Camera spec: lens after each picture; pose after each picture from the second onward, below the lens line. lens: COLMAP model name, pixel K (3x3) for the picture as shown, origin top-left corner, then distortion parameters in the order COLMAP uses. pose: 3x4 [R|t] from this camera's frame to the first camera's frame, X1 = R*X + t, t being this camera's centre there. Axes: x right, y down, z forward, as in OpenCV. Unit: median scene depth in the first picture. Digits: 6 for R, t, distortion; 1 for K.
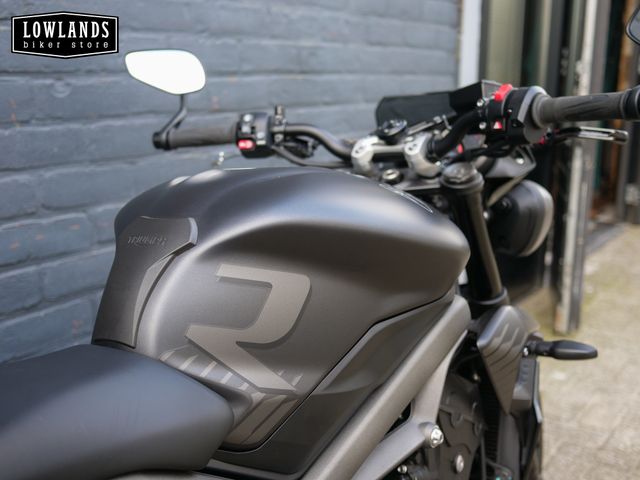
lens RADIAL K [[736.5, 0, 322.5], [0, 736.5, 243.0], [0, 0, 1]] dist [-0.002976, 0.000000]
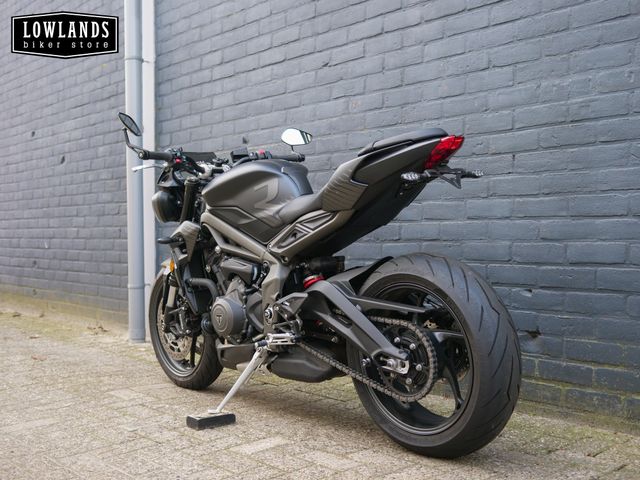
lens RADIAL K [[736.5, 0, 320.3], [0, 736.5, 238.7], [0, 0, 1]] dist [-0.002976, 0.000000]
pose [[-0.217575, 0.000220, -0.976043, 1.751884], [-0.220293, 0.974186, 0.049327, 0.015970], [0.950859, 0.225748, -0.211910, 1.125034]]
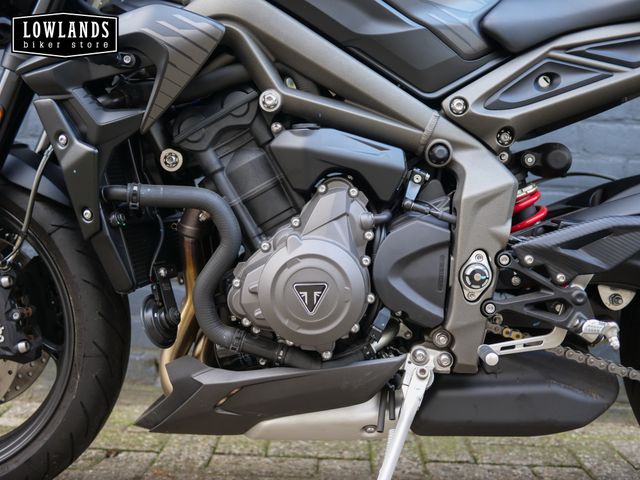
lens RADIAL K [[736.5, 0, 323.7], [0, 736.5, 239.8], [0, 0, 1]] dist [-0.002976, 0.000000]
pose [[0.559006, 0.025124, -0.828783, 0.565005], [-0.218320, 0.968730, -0.117889, 0.374151], [0.799905, 0.246841, 0.547011, 0.207876]]
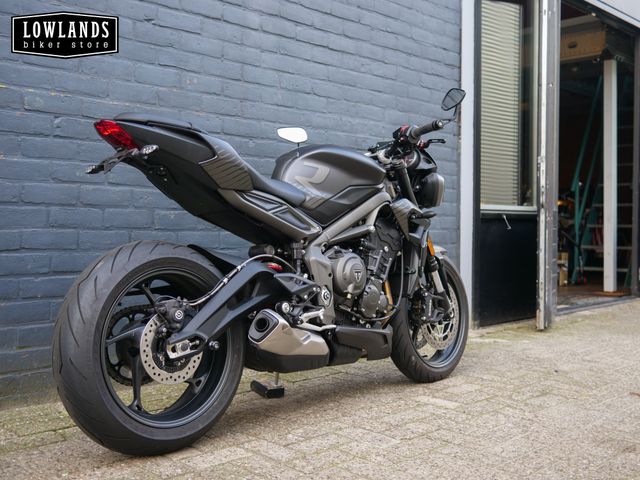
lens RADIAL K [[736.5, 0, 317.8], [0, 736.5, 235.3], [0, 0, 1]] dist [-0.002976, 0.000000]
pose [[0.985874, 0.002707, -0.167465, 0.255033], [-0.038967, 0.976139, -0.213620, 0.548871], [0.162891, 0.217128, 0.962456, -1.154271]]
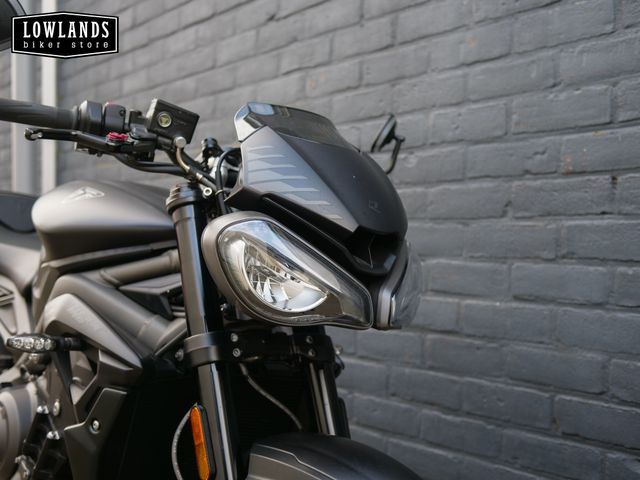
lens RADIAL K [[736.5, 0, 315.0], [0, 736.5, 241.4], [0, 0, 1]] dist [-0.002976, 0.000000]
pose [[-0.256038, -0.001414, -0.966666, 0.812332], [-0.227104, 0.972098, 0.058731, -0.096273], [0.939611, 0.234571, -0.249215, 1.049513]]
